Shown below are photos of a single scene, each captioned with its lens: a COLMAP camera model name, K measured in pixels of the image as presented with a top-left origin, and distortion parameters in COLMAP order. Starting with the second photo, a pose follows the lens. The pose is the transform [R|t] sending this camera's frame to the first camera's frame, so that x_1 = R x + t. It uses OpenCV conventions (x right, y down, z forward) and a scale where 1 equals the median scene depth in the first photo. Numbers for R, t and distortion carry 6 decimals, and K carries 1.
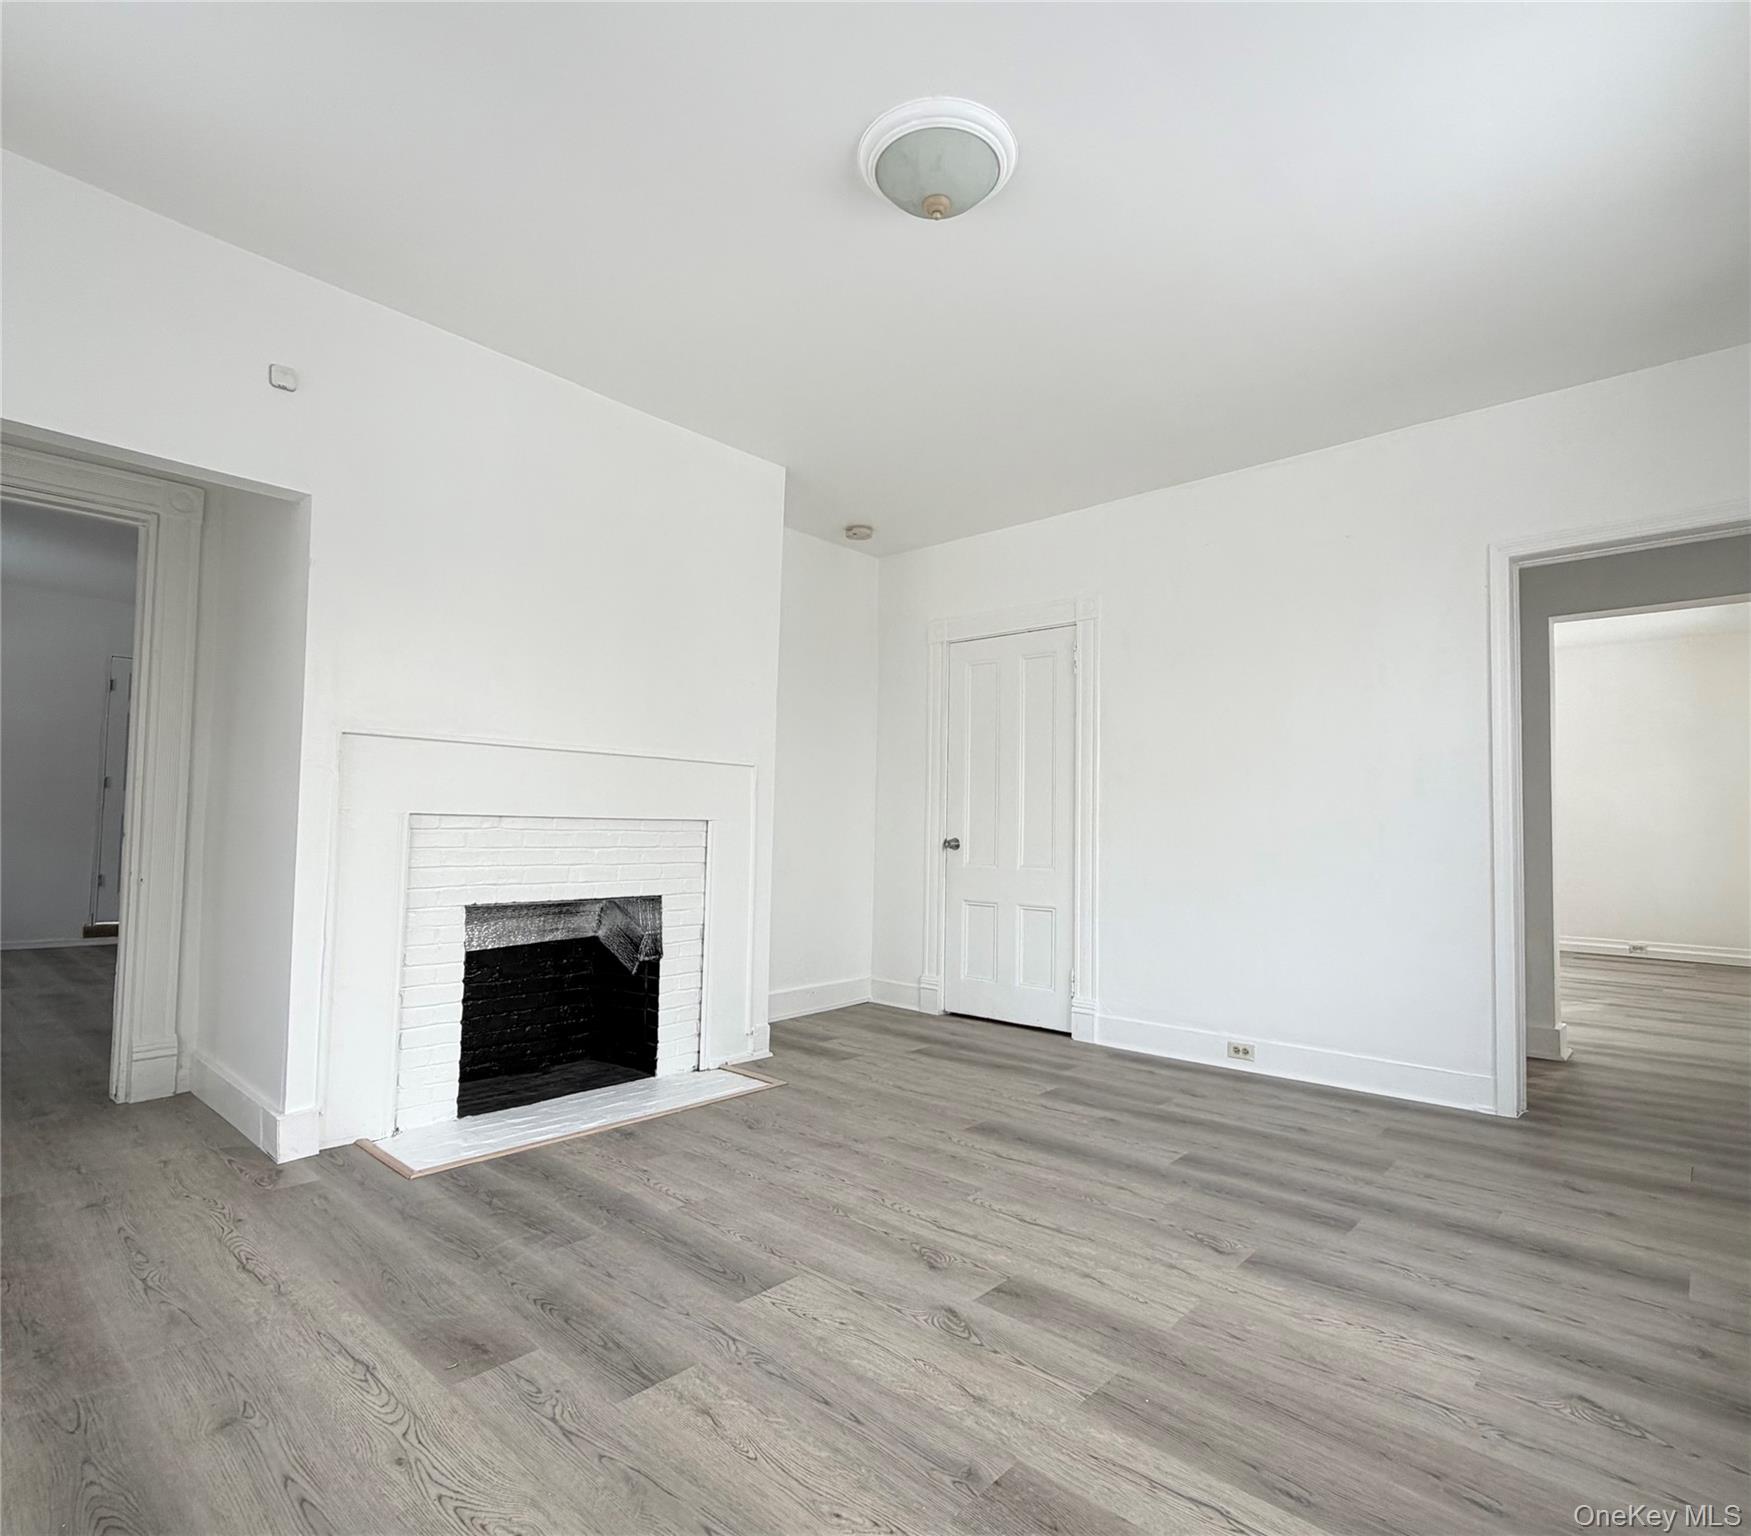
lens RADIAL K [[905.7, 0, 875.5], [0, 905.7, 768.0], [0, 0, 1]] dist [-0.038124, 0.002682]
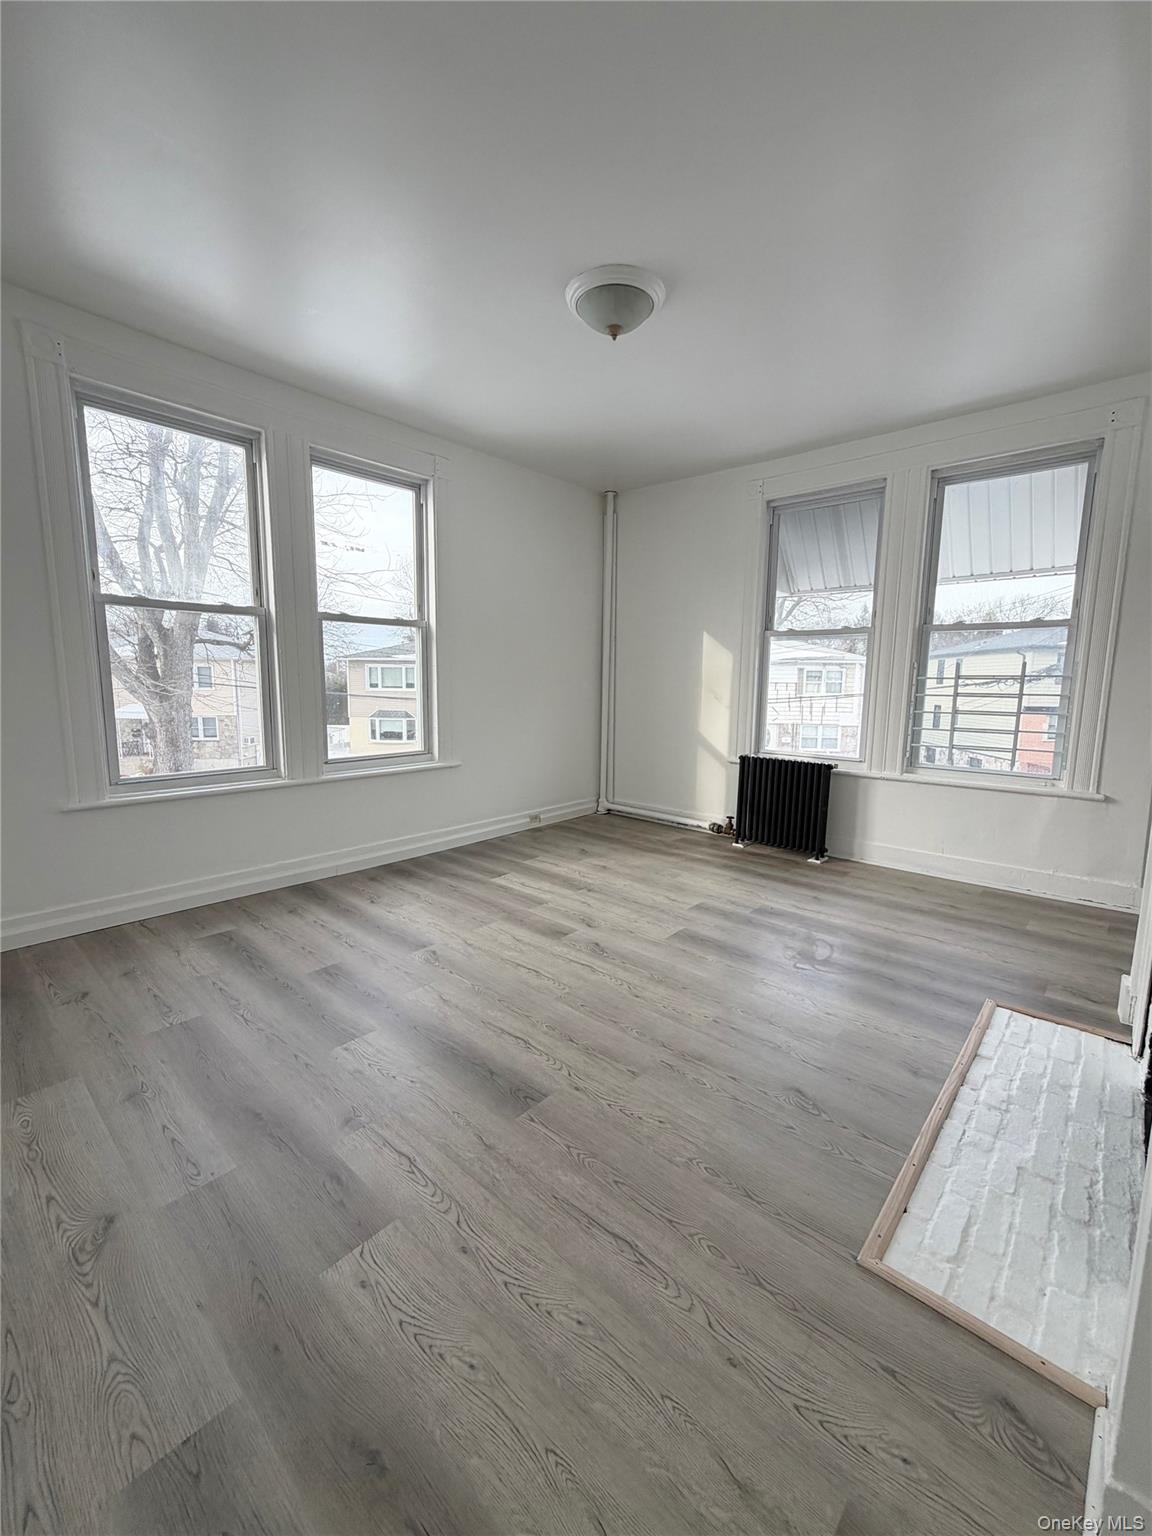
lens RADIAL K [[628.5, 0, 576.0], [0, 628.5, 768.0], [0, 0, 1]] dist [-0.001907, -0.000306]
pose [[-0.999637, -0.026331, -0.005792, 0.128955], [-0.026711, 0.996411, 0.080317, 0.075272], [0.003656, 0.080442, -0.996753, 2.369186]]
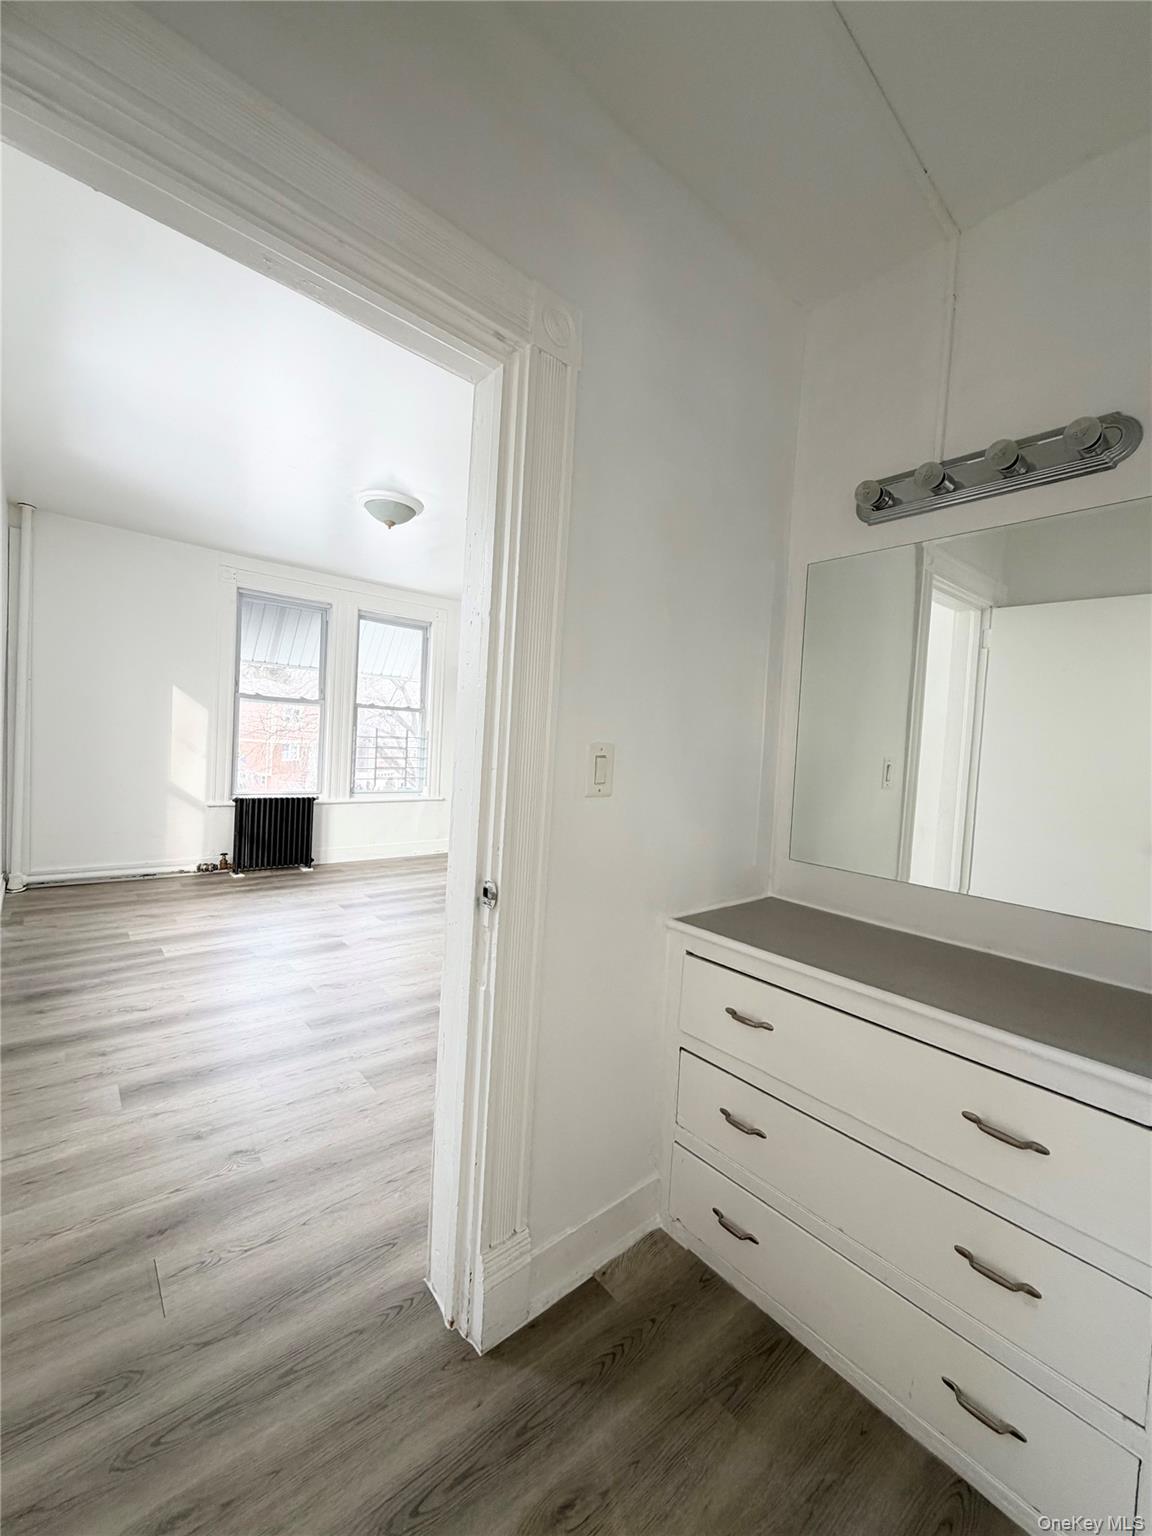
lens RADIAL K [[628.5, 0, 576.0], [0, 628.5, 768.0], [0, 0, 1]] dist [-0.001907, -0.000306]
pose [[-0.118843, 0.025204, -0.992593, 1.863306], [0.000318, 0.999679, 0.025346, 0.007054], [0.992913, 0.002696, -0.118812, 1.866198]]
